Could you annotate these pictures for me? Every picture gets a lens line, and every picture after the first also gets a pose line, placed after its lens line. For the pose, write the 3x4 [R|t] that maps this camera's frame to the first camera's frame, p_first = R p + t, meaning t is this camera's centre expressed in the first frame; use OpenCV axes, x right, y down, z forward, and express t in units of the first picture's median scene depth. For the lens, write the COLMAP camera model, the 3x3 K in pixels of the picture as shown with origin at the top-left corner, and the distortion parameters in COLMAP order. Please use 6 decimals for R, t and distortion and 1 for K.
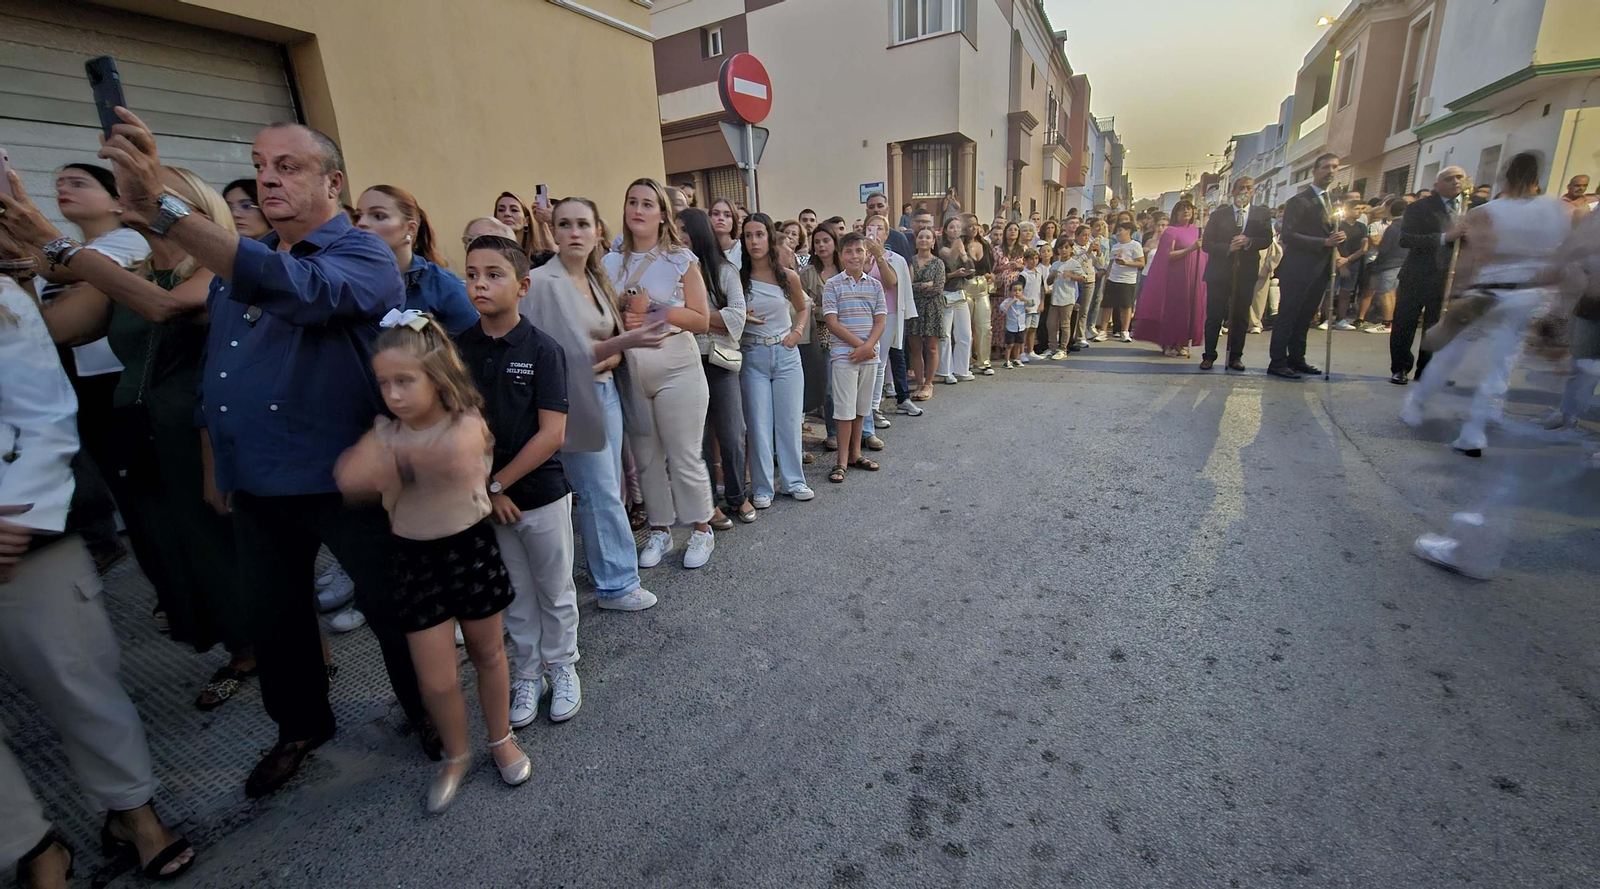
lens RADIAL K [[695.7, 0, 800.0], [0, 695.7, 444.5], [0, 0, 1]] dist [-0.030250, -0.000068]
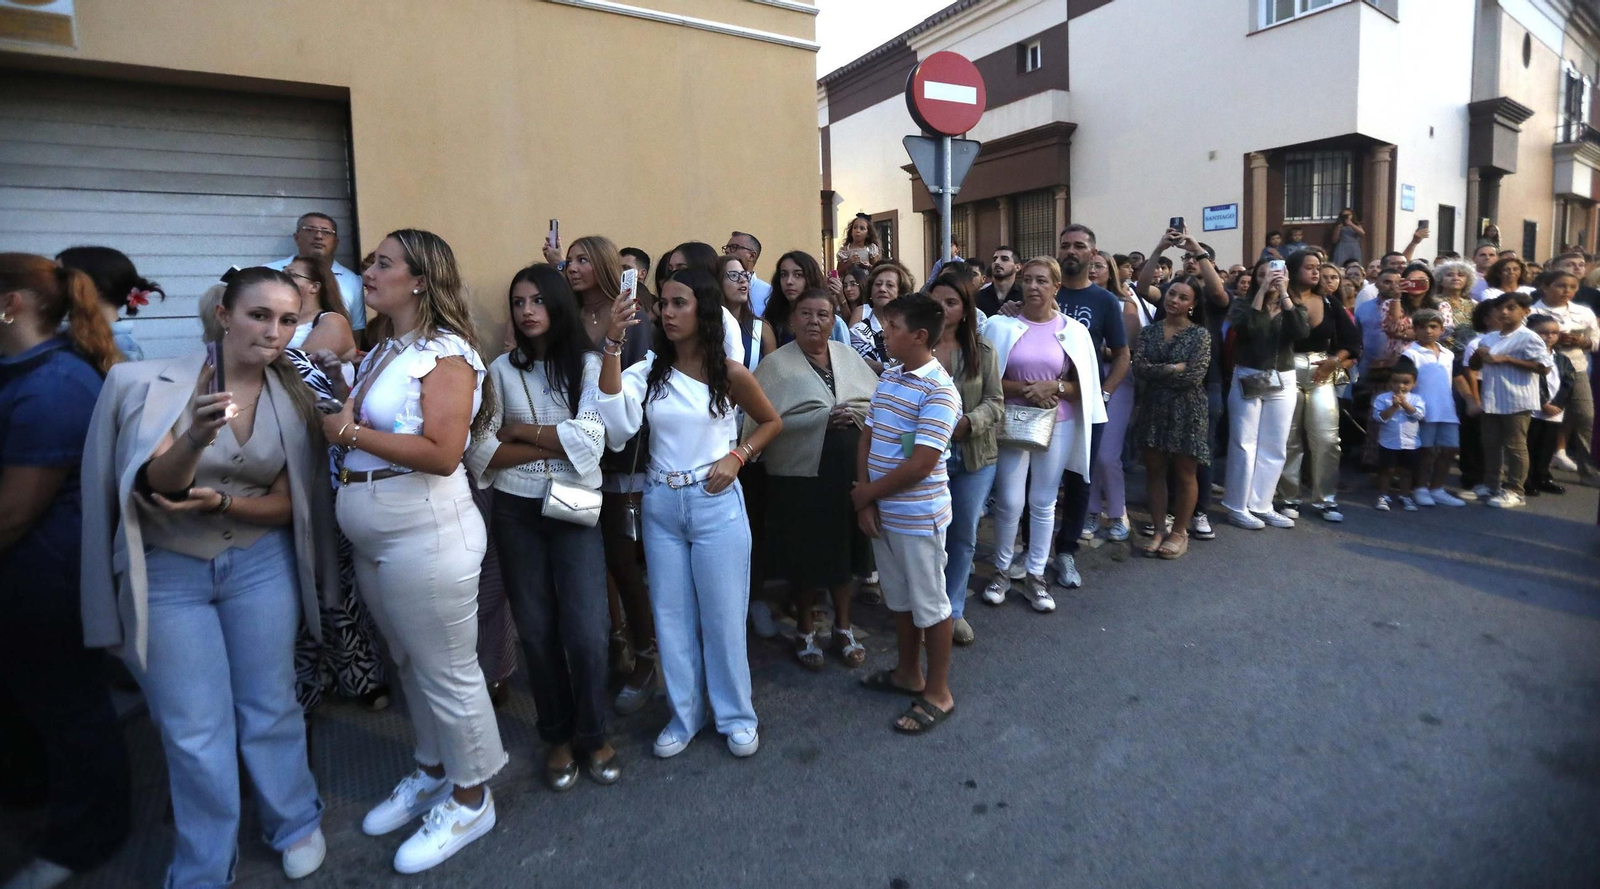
lens RADIAL K [[732.3, 0, 801.0], [0, 732.3, 334.1], [0, 0, 1]] dist [-0.003757, -0.000397]
pose [[0.877523, 0.065484, -0.475042, 0.146320], [-0.153526, 0.976855, -0.148944, -0.083415], [0.454294, 0.203634, 0.867266, 0.211007]]
